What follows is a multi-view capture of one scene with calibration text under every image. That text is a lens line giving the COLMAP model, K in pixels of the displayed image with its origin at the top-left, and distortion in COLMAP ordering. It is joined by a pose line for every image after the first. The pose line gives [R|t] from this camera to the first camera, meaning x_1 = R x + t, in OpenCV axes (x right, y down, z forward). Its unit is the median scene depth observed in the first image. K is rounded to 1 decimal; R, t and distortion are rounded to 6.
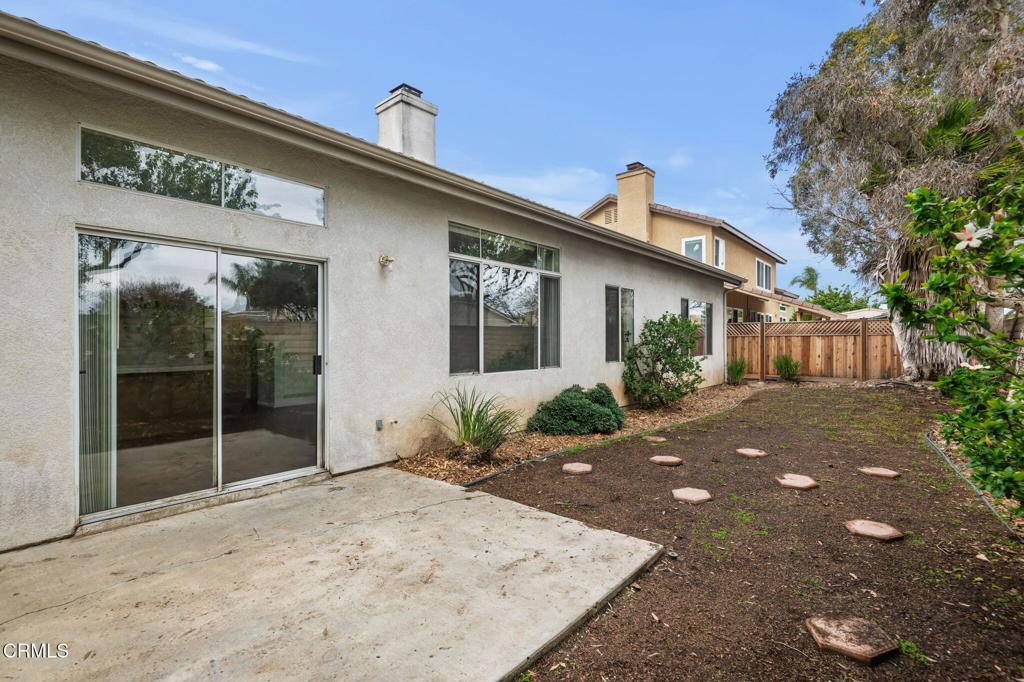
lens RADIAL K [[475.6, 0, 513.5], [0, 475.6, 343.1], [0, 0, 1]] dist [-0.003572, -0.000944]
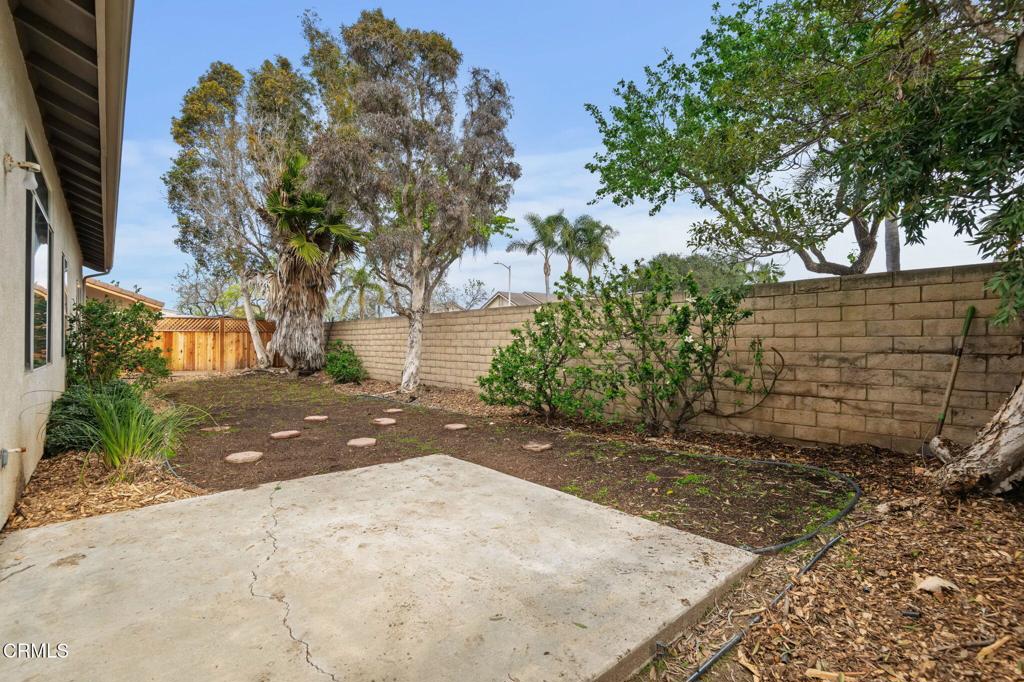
lens RADIAL K [[475.6, 0, 513.5], [0, 475.6, 343.1], [0, 0, 1]] dist [-0.003572, -0.000944]
pose [[0.147236, 0.000209, 0.989101, -0.868968], [0.006787, 0.999976, -0.001221, 0.048465], [-0.989078, 0.006893, 0.147231, 0.385744]]
